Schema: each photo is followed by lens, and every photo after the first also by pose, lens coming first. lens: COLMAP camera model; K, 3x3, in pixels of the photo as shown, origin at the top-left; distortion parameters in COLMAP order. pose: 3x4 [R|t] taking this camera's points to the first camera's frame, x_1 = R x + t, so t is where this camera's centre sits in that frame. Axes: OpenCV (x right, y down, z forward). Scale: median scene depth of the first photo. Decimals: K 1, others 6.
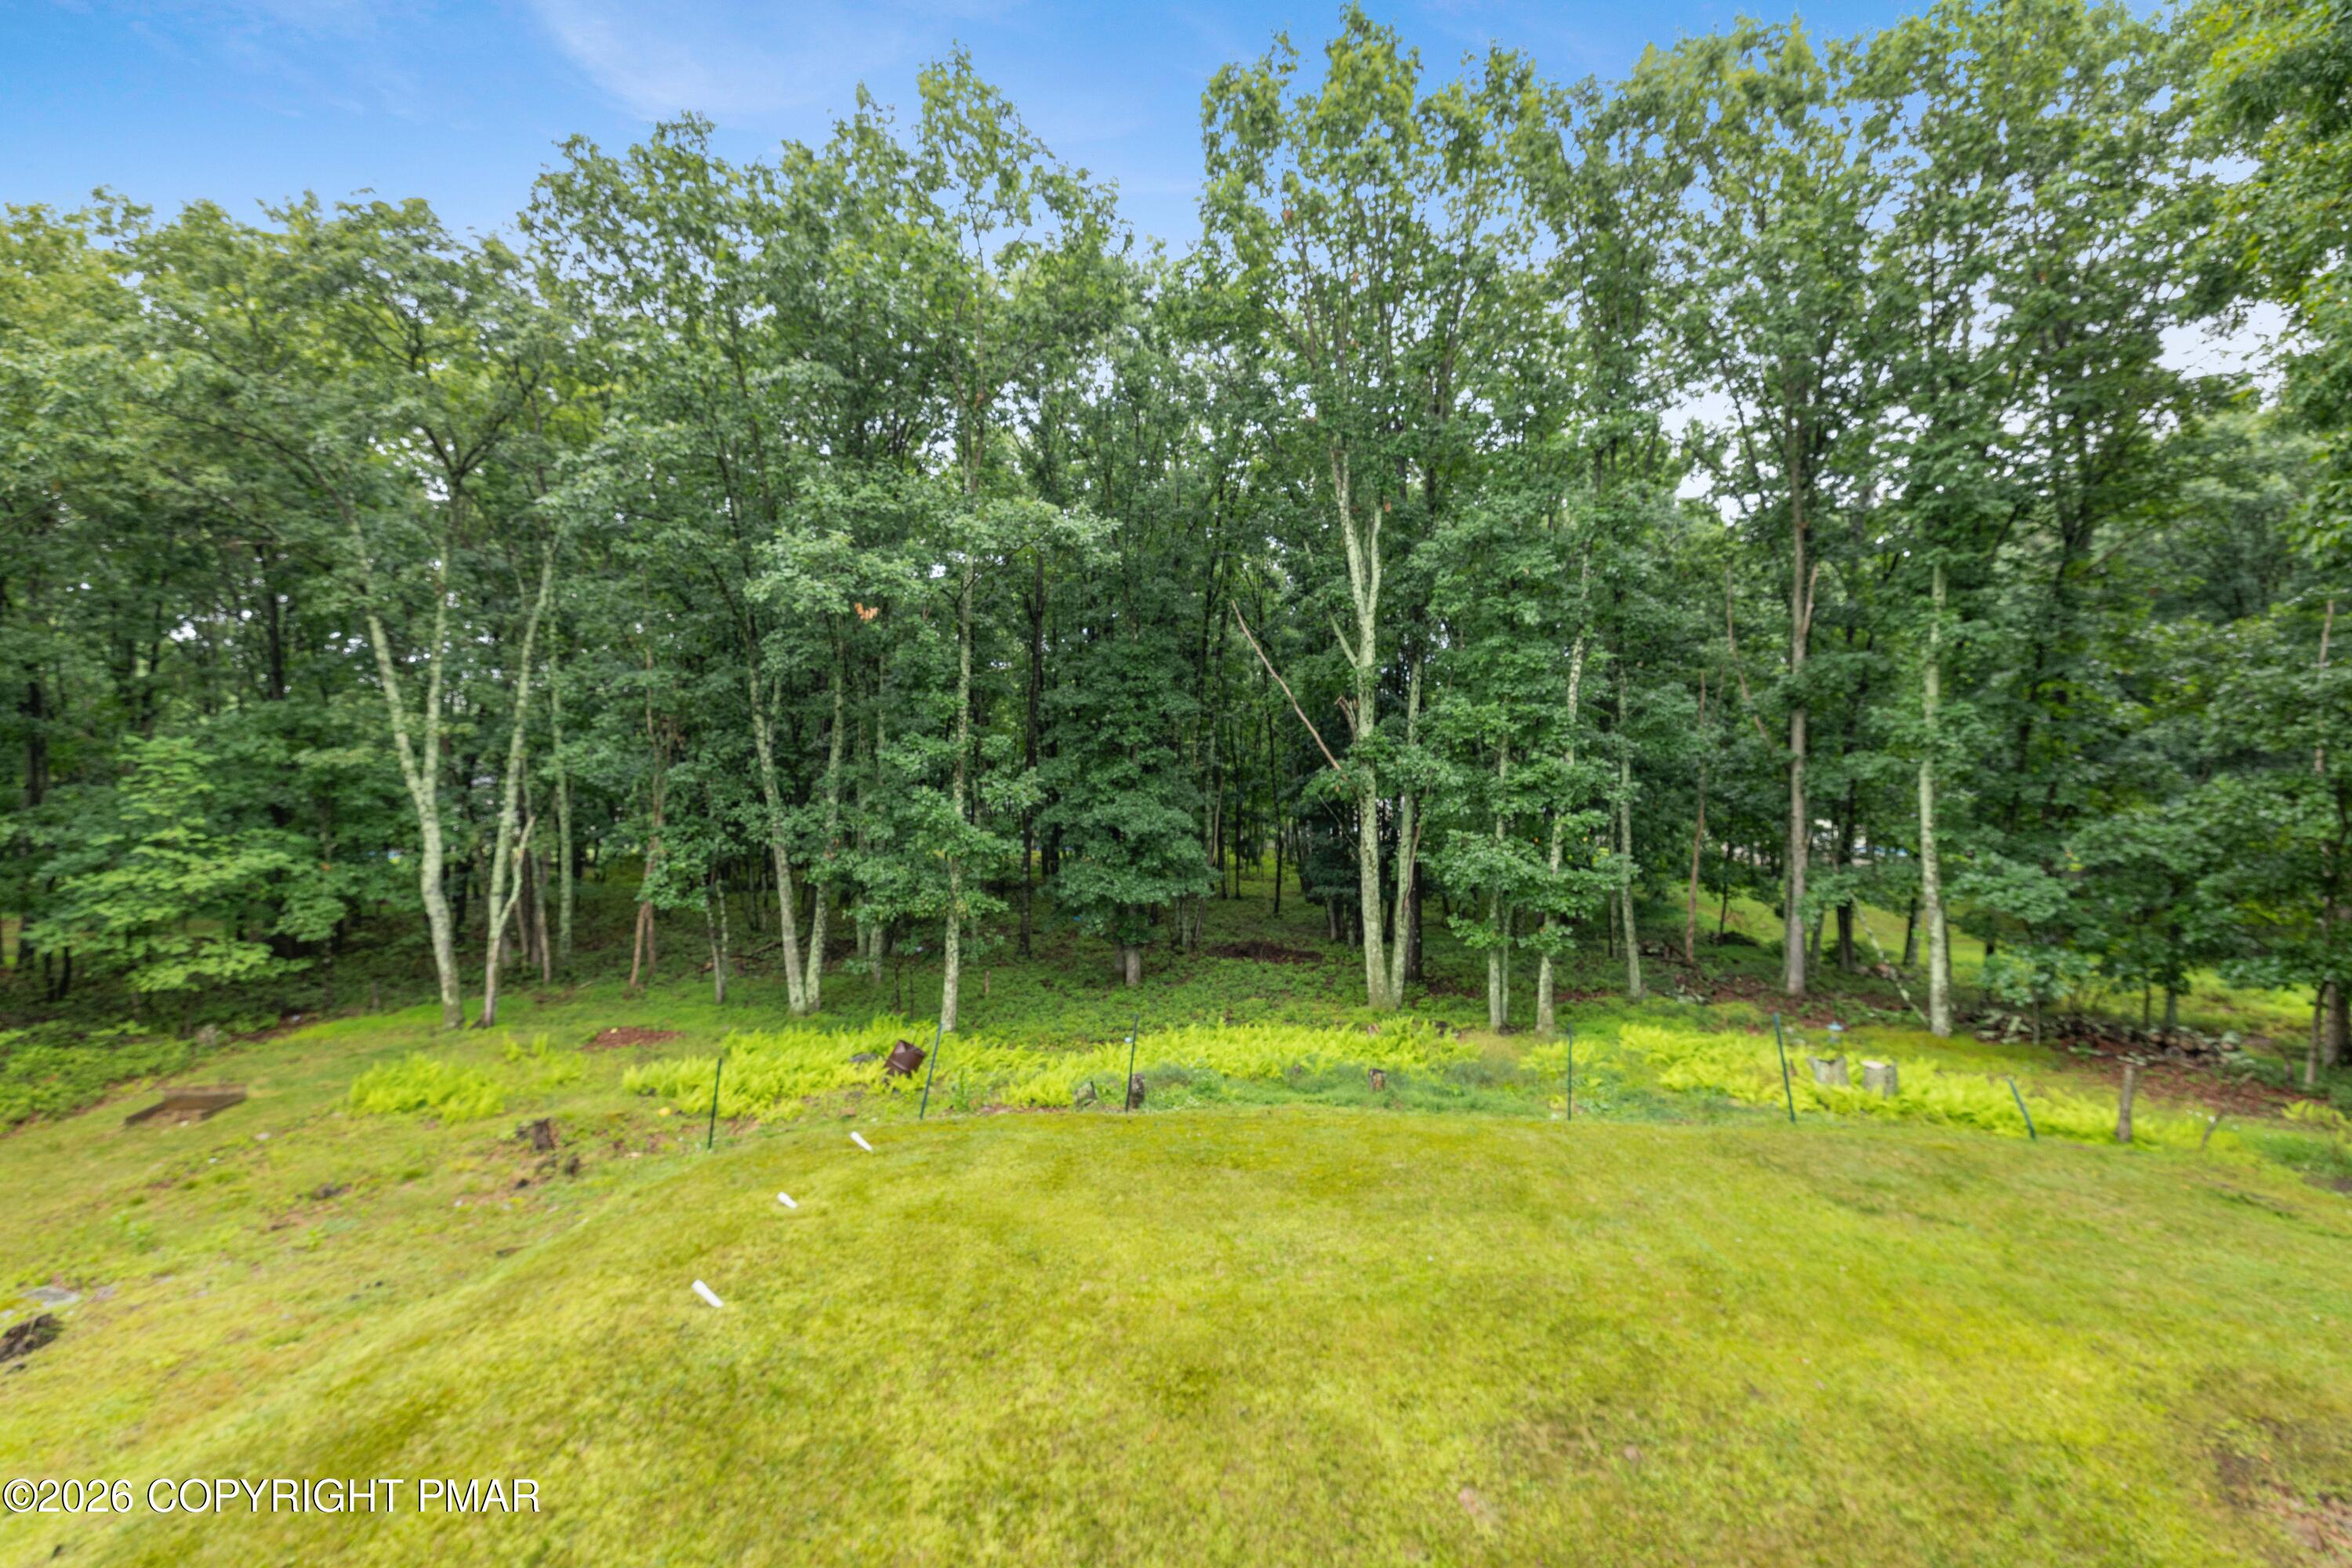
lens RADIAL K [[1005.5, 0, 1170.4], [0, 1005.5, 825.4], [0, 0, 1]] dist [0.015082, 0.000169]
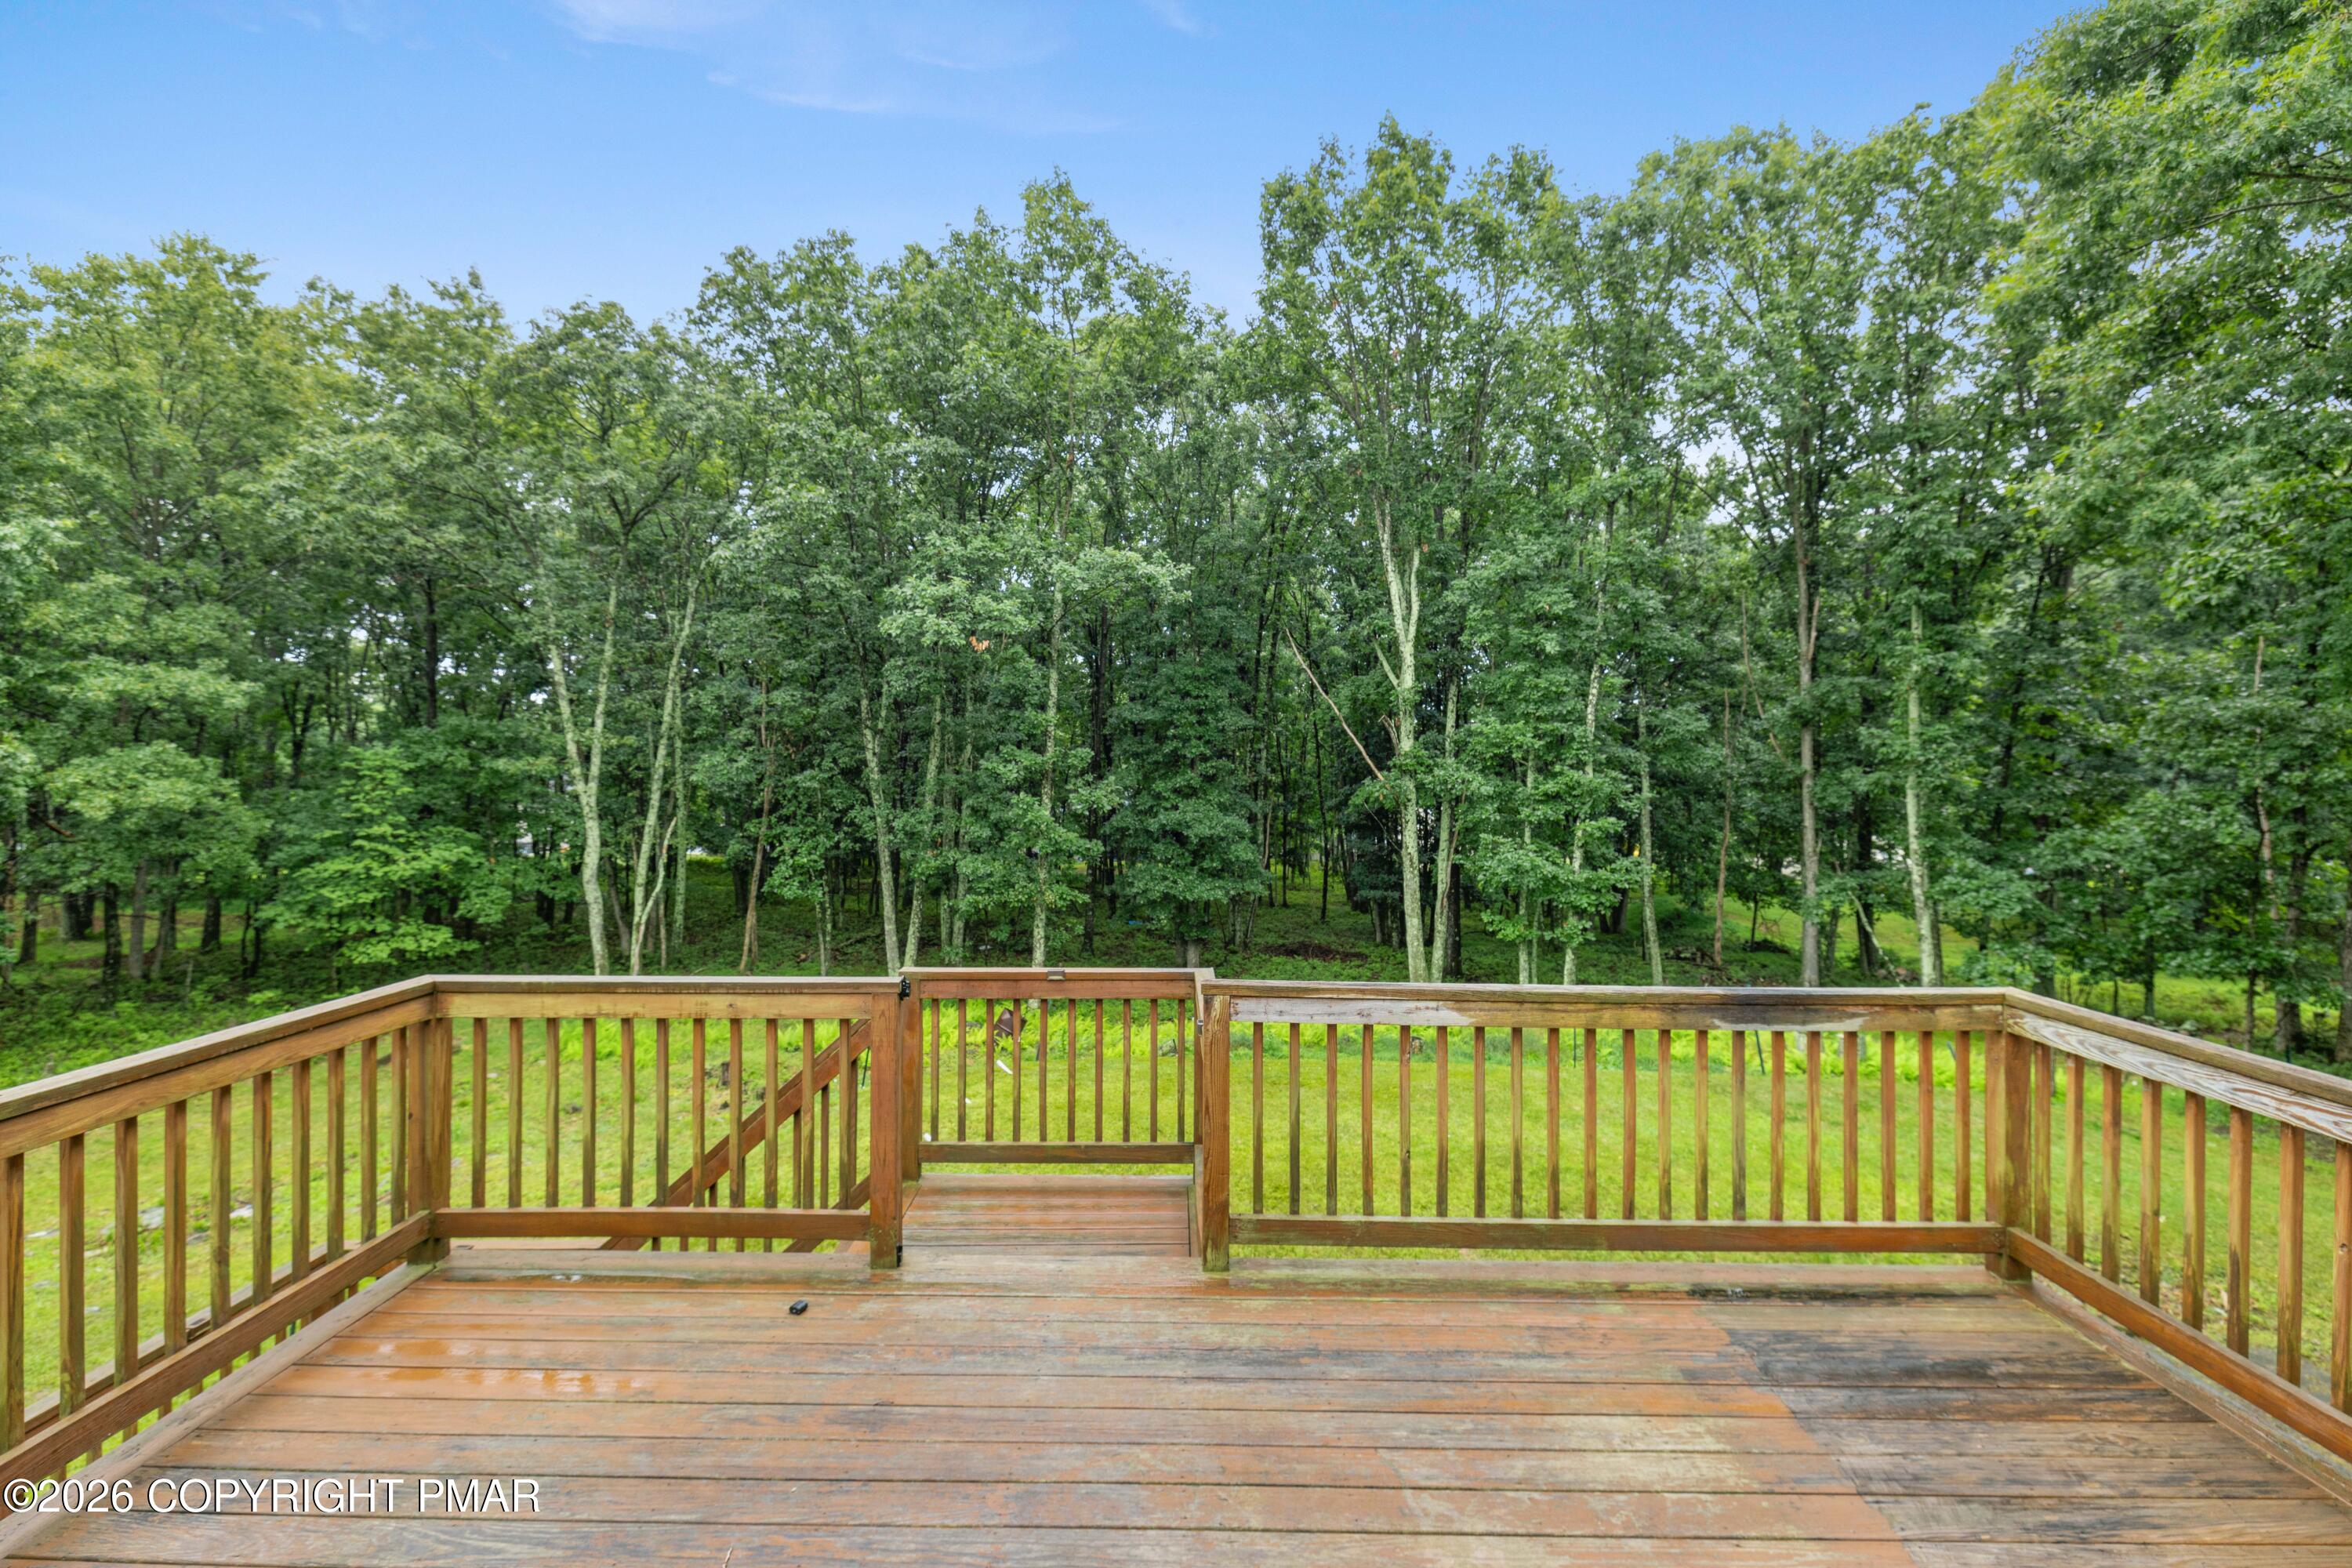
lens RADIAL K [[1035.7, 0, 1176.0], [0, 1035.7, 784.0], [0, 0, 1]] dist [0.004677, 0.000076]
pose [[0.999445, 0.005965, -0.032761, -0.023867], [-0.007707, 0.998548, -0.053313, 0.011944], [0.032395, 0.053536, 0.998040, -0.155163]]
